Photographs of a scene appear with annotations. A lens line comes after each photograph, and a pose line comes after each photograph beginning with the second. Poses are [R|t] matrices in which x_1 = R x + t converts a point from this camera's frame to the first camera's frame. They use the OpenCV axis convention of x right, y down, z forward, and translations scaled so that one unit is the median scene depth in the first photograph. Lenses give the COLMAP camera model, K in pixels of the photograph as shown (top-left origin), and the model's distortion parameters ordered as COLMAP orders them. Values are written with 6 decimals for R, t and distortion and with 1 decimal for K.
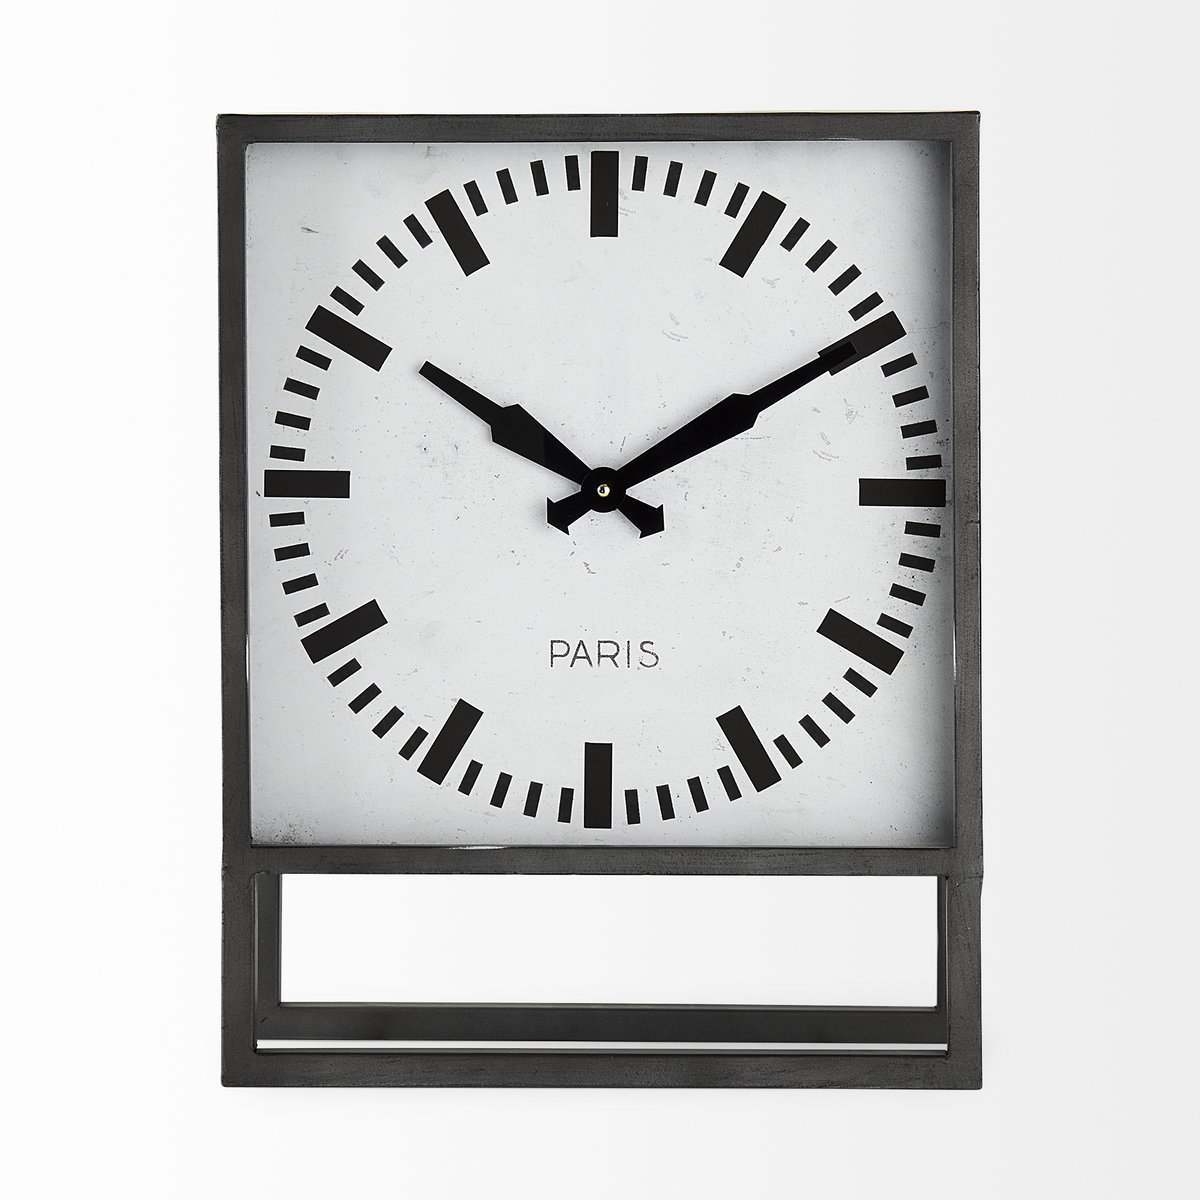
lens RADIAL K [[4007.1, 0, 631.5], [0, 4007.1, 540.4], [0, 0, 1]] dist [0.052203, 0.000000]
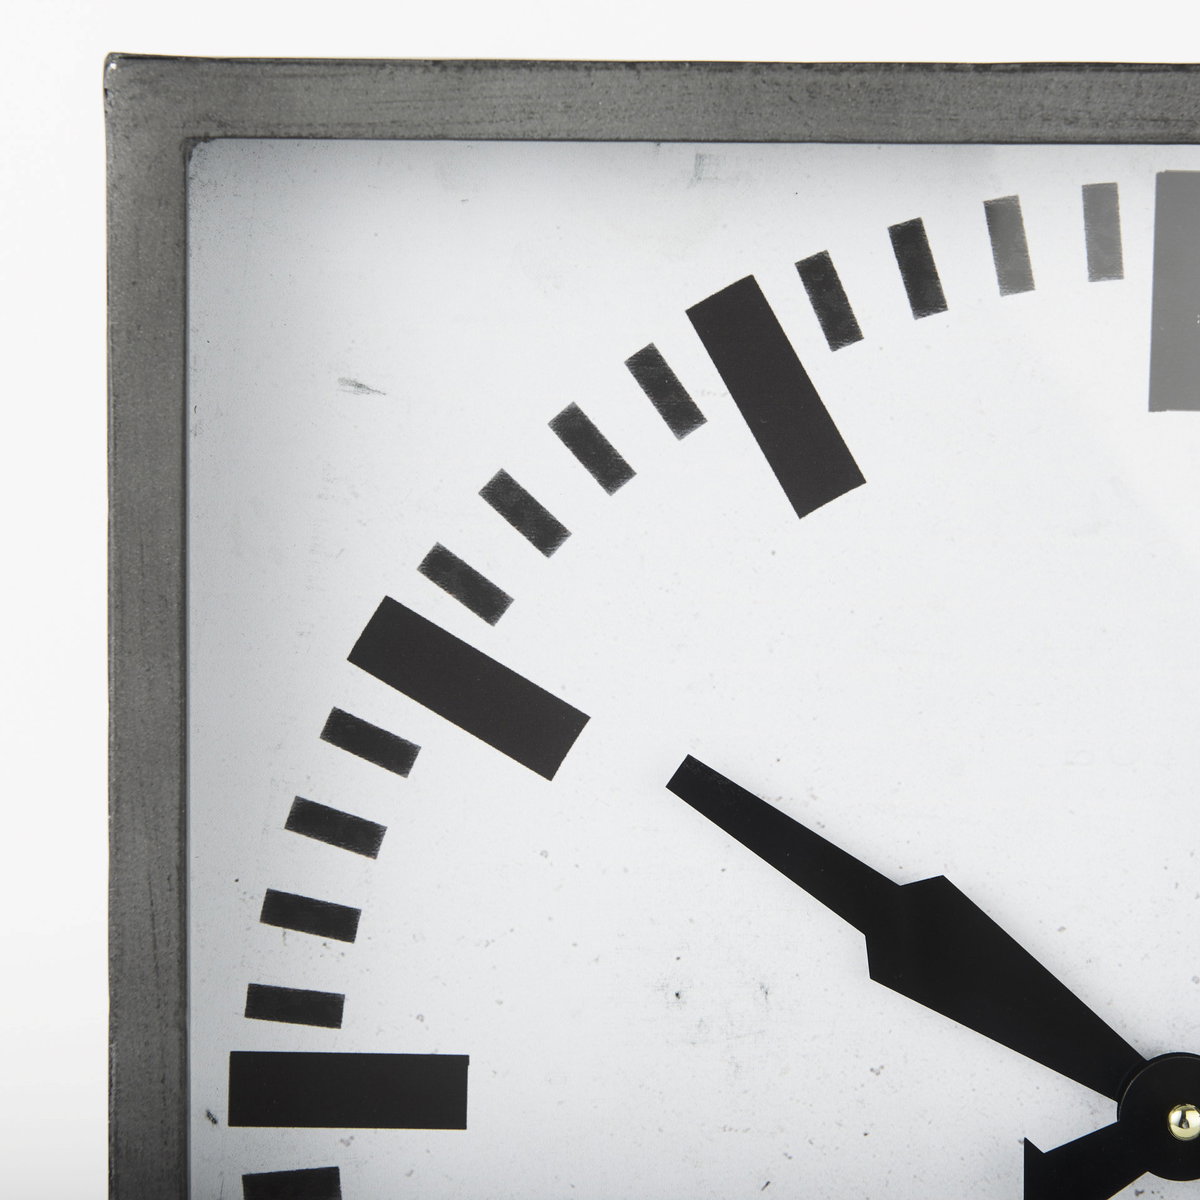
lens RADIAL K [[4007.1, 0, 560.5], [0, 4007.1, 507.7], [0, 0, 1]] dist [0.052203, 0.000000]
pose [[0.999397, 0.004792, 0.034386, -0.074931], [-0.004259, 0.999870, -0.015579, -0.061150], [-0.034456, 0.015423, 0.999287, 0.643248]]
